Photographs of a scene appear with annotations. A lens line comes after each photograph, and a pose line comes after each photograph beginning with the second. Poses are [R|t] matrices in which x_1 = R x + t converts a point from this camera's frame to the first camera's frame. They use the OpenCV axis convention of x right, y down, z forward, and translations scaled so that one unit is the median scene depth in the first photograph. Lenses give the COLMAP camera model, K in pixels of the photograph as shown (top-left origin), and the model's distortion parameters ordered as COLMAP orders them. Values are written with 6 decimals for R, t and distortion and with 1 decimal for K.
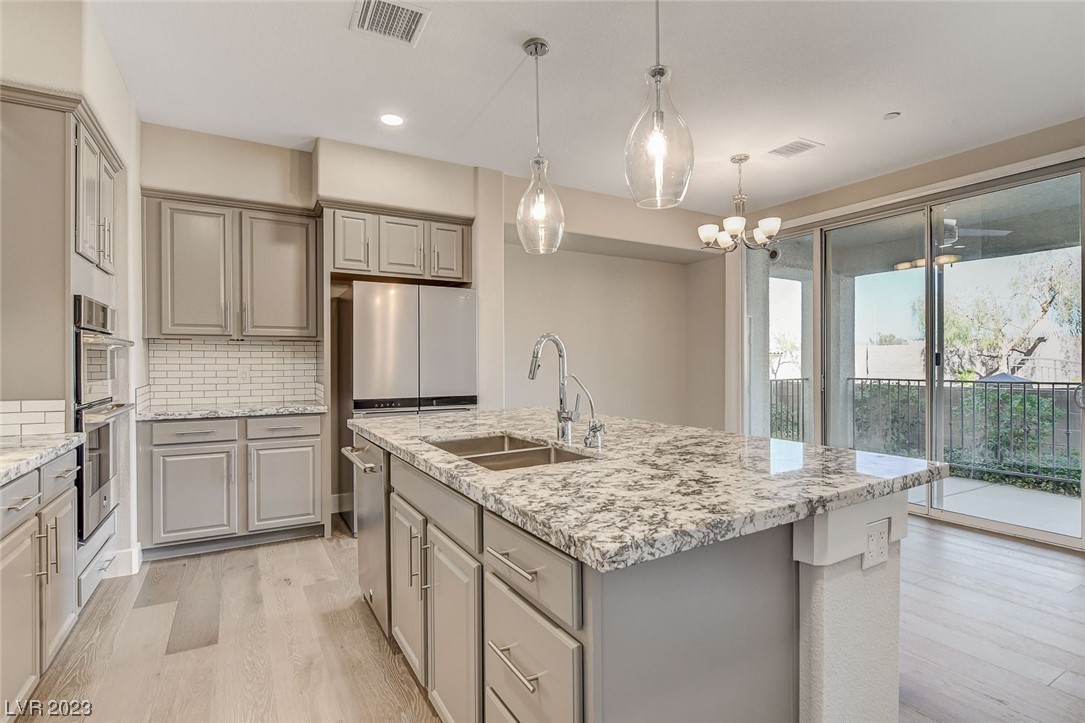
lens RADIAL K [[526.5, 0, 542.2], [0, 526.5, 366.2], [0, 0, 1]] dist [-0.016242, 0.001685]
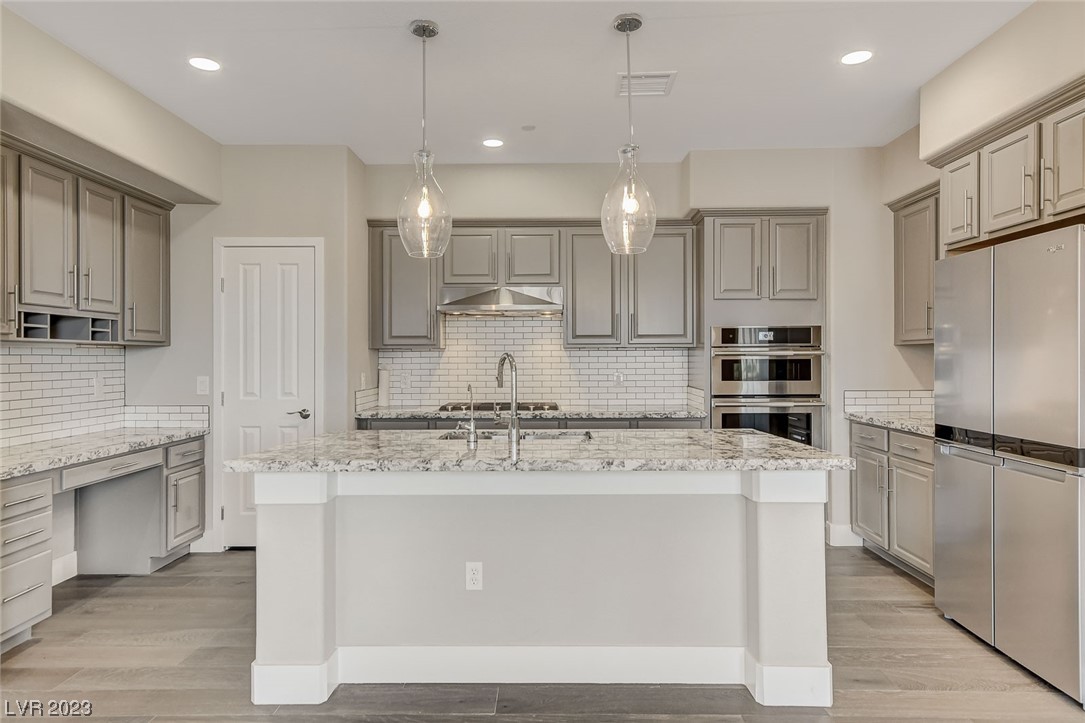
lens RADIAL K [[671.9, 0, 544.9], [0, 671.9, 359.6], [0, 0, 1]] dist [0.004076, 0.003415]
pose [[-0.512365, 0.005038, -0.858753, 0.838965], [-0.003034, 0.999966, 0.007677, -0.035853], [0.858762, 0.006539, -0.512332, 1.176809]]
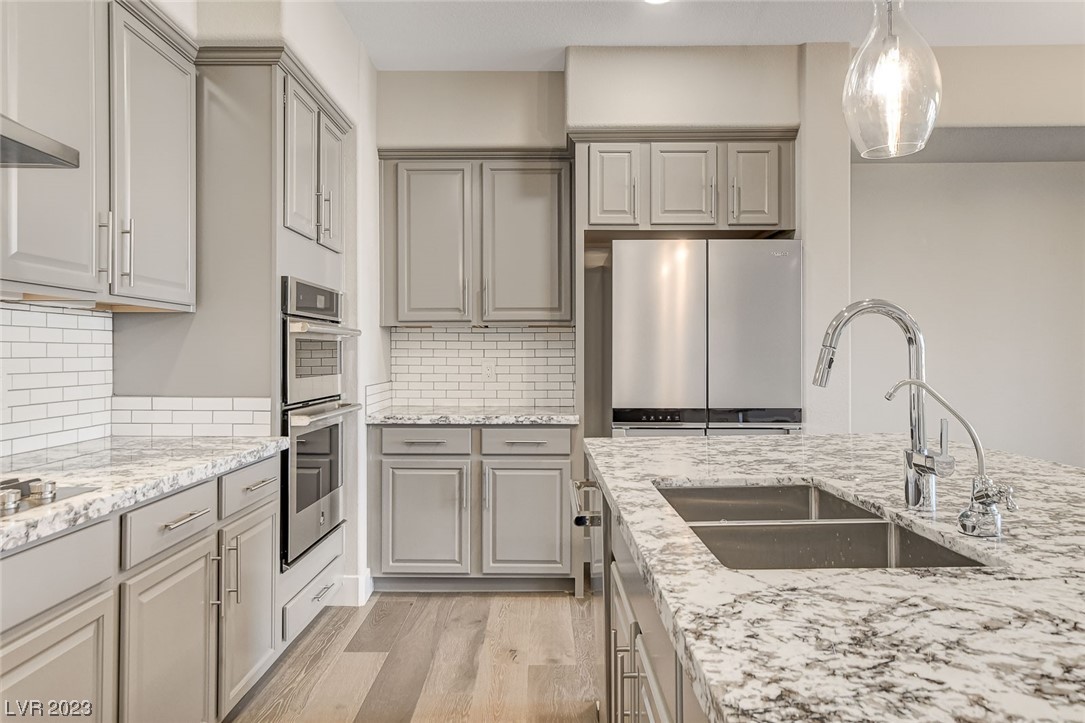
lens RADIAL K [[708.1, 0, 538.5], [0, 708.1, 355.0], [0, 0, 1]] dist [-0.001499, 0.011369]
pose [[0.860883, 0.000792, -0.508803, 0.046014], [-0.005452, 0.999956, -0.007668, 0.000017], [0.508775, 0.009375, 0.860849, 0.150171]]
